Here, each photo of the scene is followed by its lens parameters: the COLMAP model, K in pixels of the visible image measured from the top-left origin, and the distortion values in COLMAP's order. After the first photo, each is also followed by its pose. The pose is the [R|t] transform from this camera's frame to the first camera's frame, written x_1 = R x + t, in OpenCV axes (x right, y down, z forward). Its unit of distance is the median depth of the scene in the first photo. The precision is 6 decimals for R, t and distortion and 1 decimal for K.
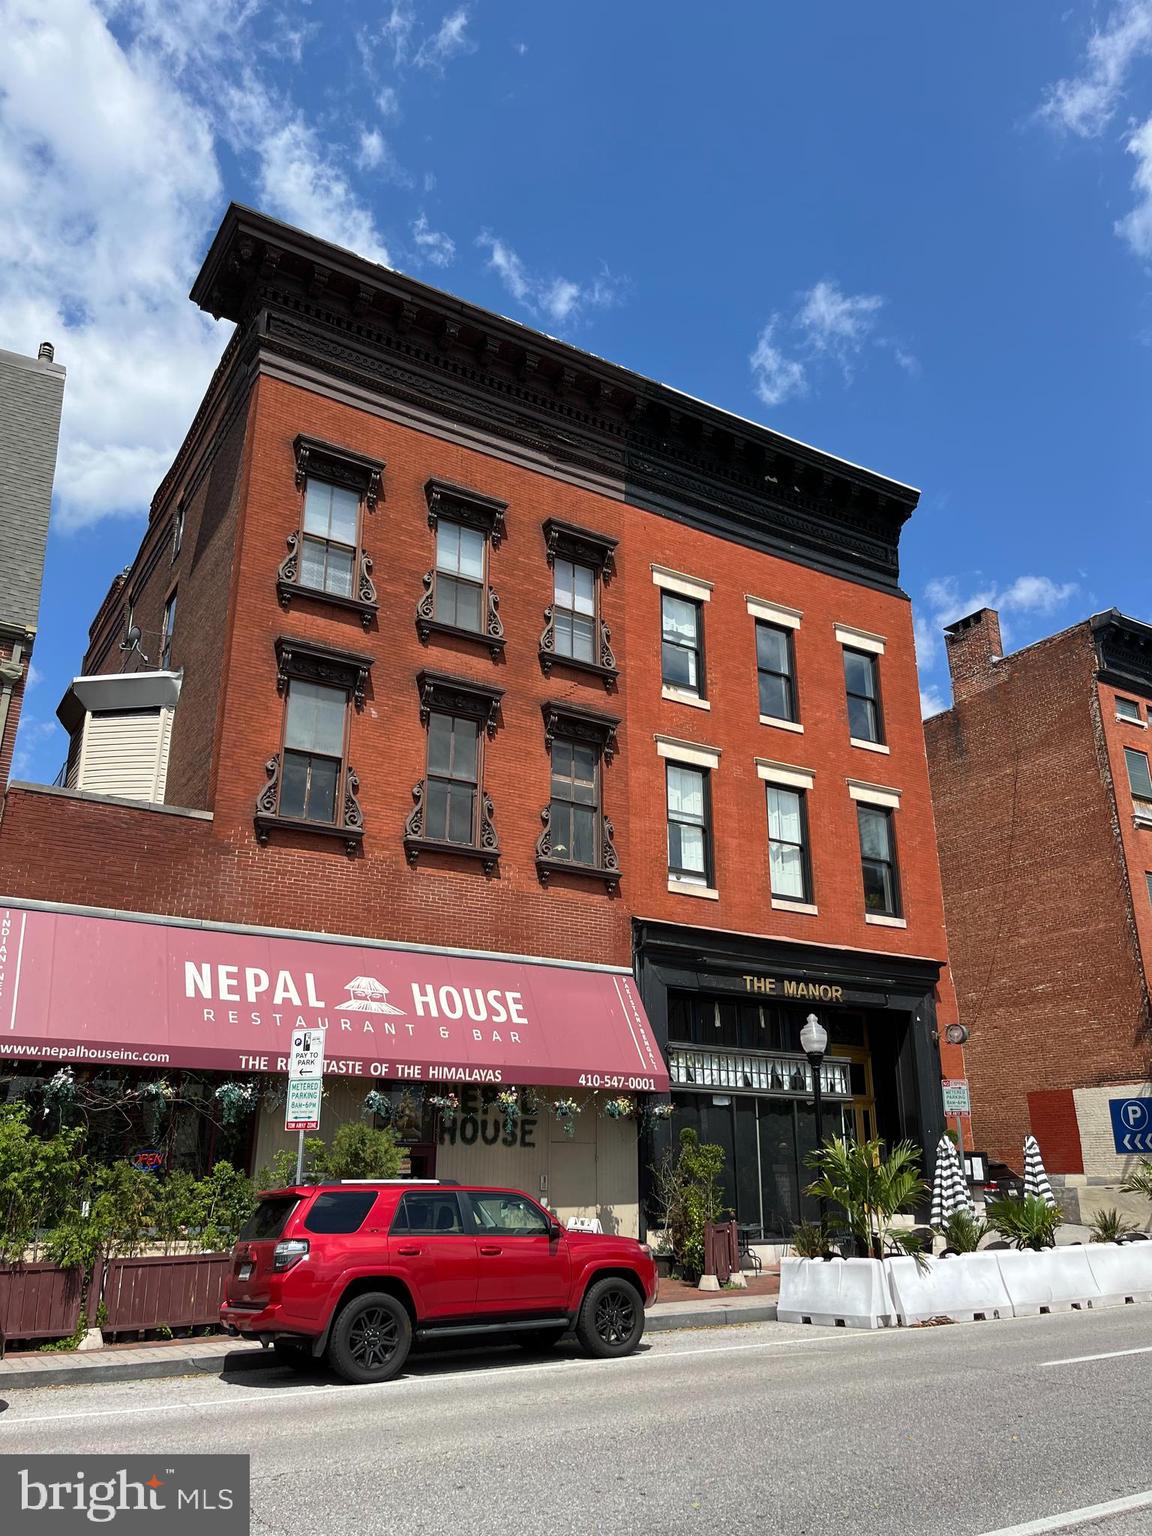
lens RADIAL K [[1158.4, 0, 580.5], [0, 1158.4, 760.1], [0, 0, 1]] dist [0.076608, -0.101539]
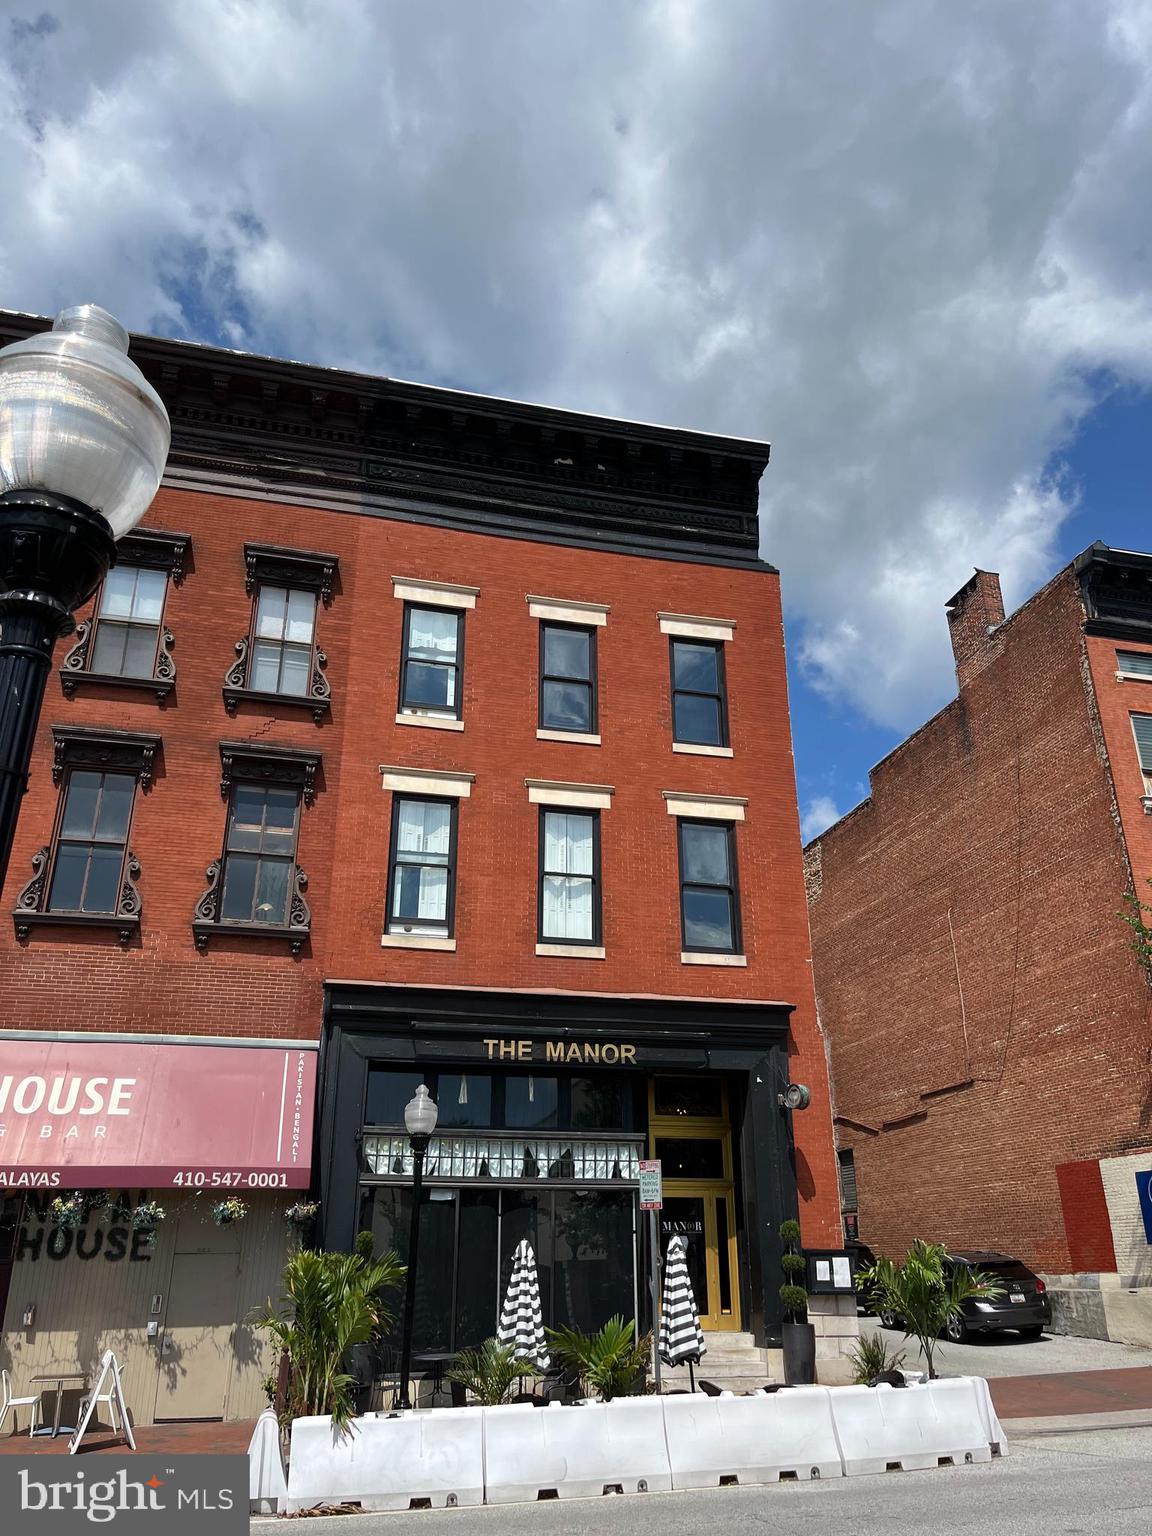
lens RADIAL K [[1151.9, 0, 584.5], [0, 1151.9, 770.5], [0, 0, 1]] dist [0.074911, -0.097711]
pose [[0.954160, -0.124527, -0.272163, 0.438135], [0.109002, 0.991467, -0.071500, 0.058648], [0.278744, 0.038557, 0.959591, 0.208093]]
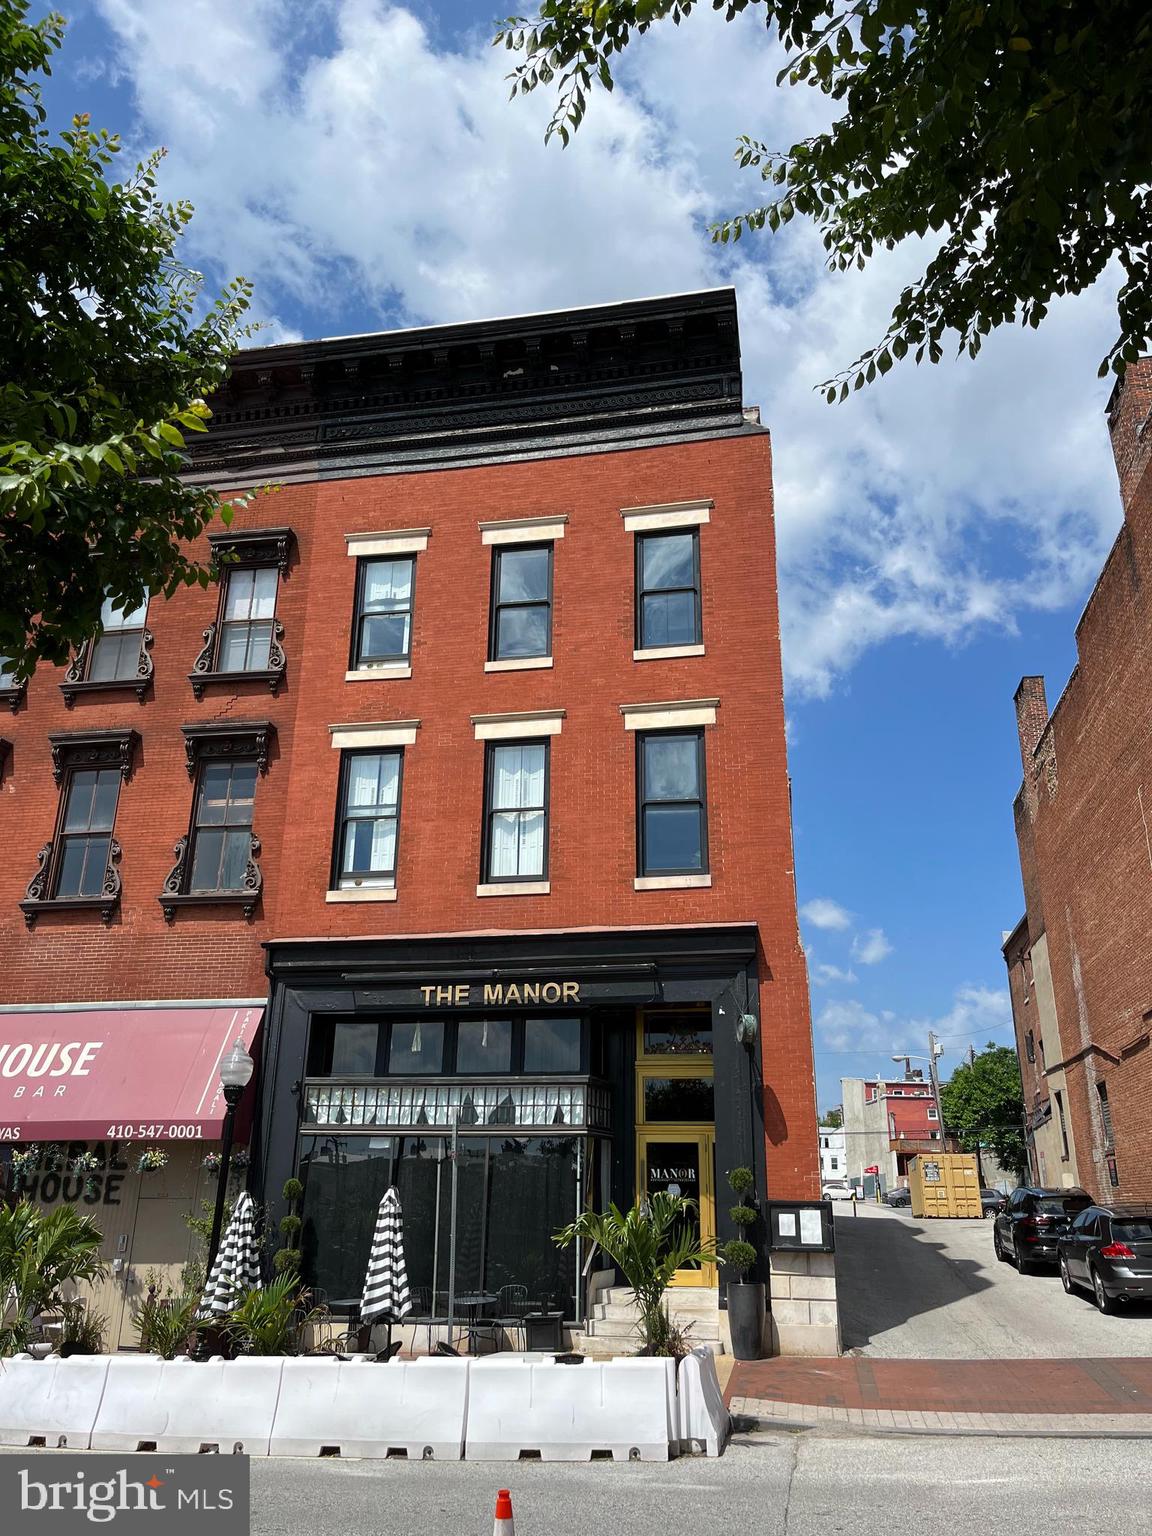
lens RADIAL K [[1151.9, 0, 584.5], [0, 1151.9, 770.5], [0, 0, 1]] dist [0.074911, -0.097711]
pose [[0.738958, -0.231576, -0.632703, 0.740456], [0.223322, 0.970176, -0.094268, 0.133916], [0.635663, -0.071637, 0.768635, 0.438789]]
